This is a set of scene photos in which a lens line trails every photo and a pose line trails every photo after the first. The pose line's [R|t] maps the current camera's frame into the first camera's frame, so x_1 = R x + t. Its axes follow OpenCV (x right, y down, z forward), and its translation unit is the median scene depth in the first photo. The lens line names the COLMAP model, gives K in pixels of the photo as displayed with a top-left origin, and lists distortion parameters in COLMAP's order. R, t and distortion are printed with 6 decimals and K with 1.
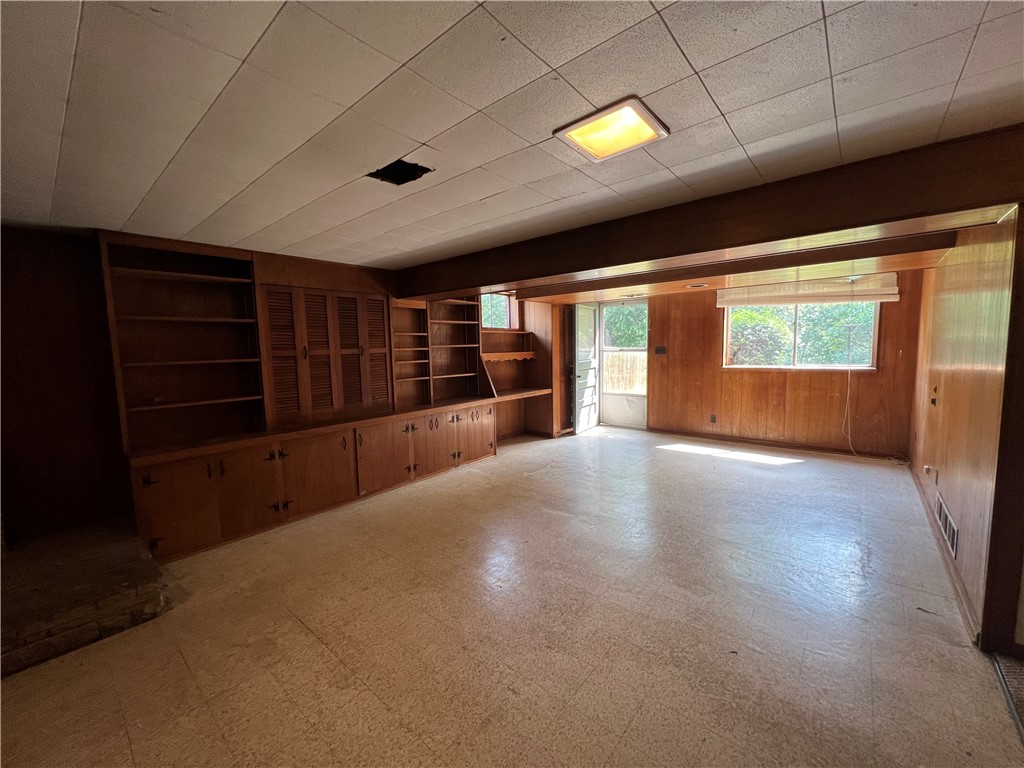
lens RADIAL K [[409.4, 0, 510.4], [0, 409.4, 385.1], [0, 0, 1]] dist [0.000518, 0.000329]
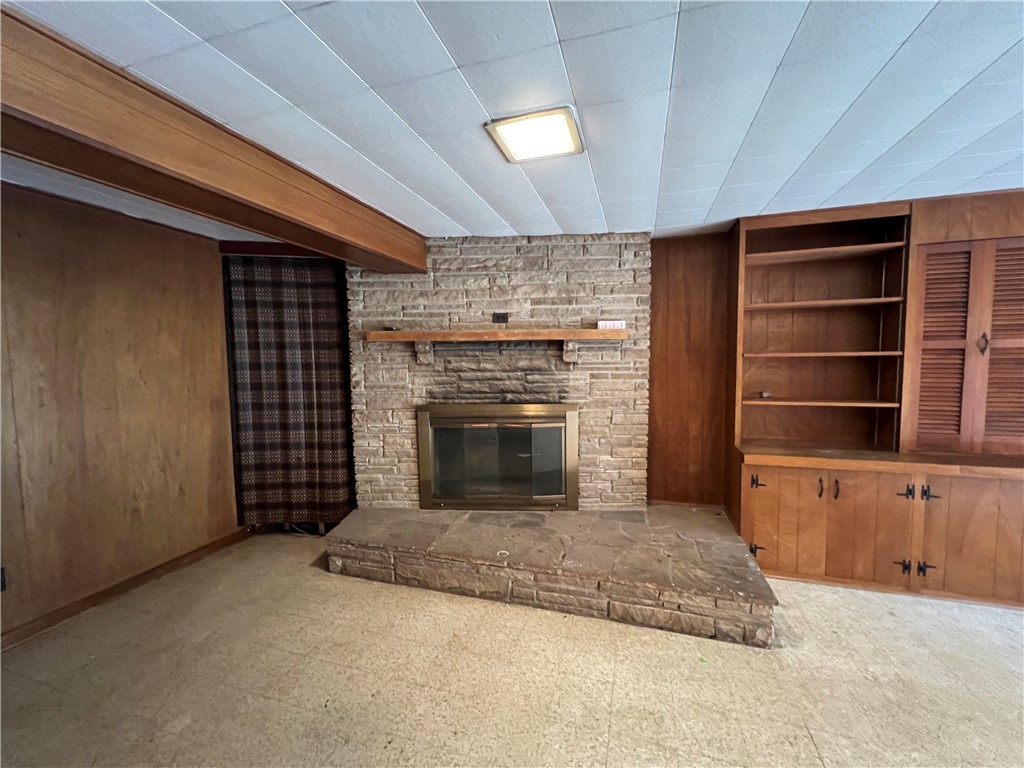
lens RADIAL K [[406.7, 0, 509.6], [0, 406.7, 385.3], [0, 0, 1]] dist [0.000016, -0.000077]
pose [[0.388412, 0.080842, -0.917933, -0.190566], [-0.082342, 0.995204, 0.052805, 0.011146], [0.917800, 0.055074, 0.393206, 0.081354]]
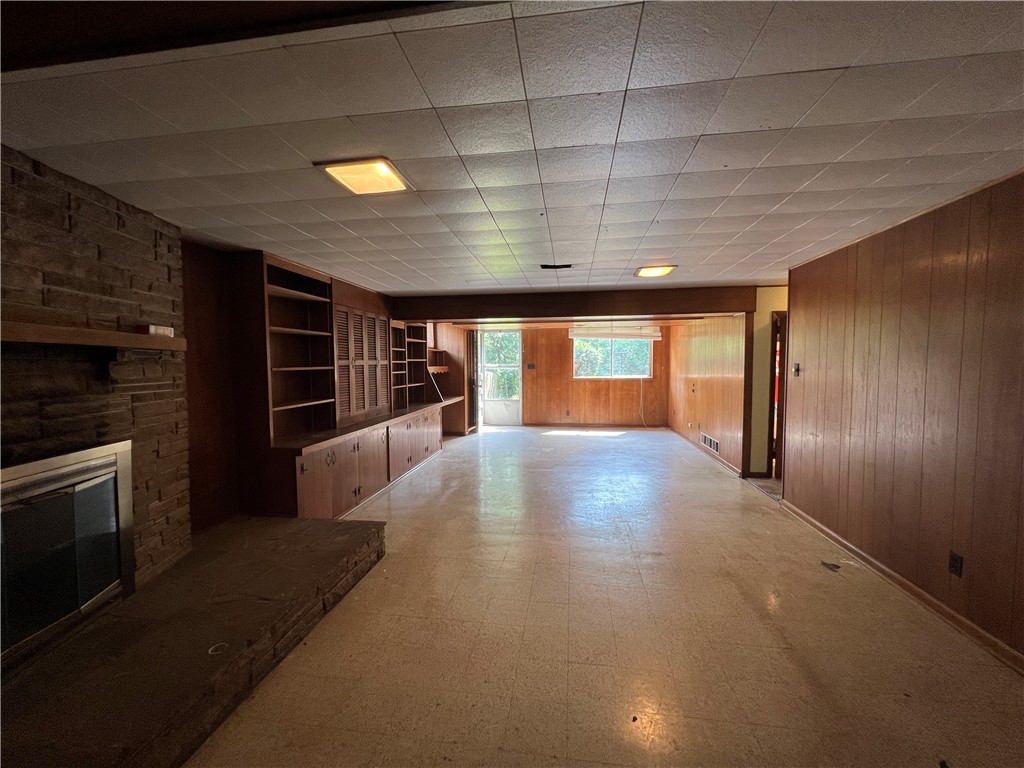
lens RADIAL K [[409.4, 0, 511.9], [0, 409.4, 382.6], [0, 0, 1]] dist [0.000518, 0.000329]
pose [[0.847709, -0.009578, 0.530375, -0.687369], [0.038112, 0.998353, -0.042885, 0.043060], [-0.529091, 0.056568, 0.846678, -0.218767]]
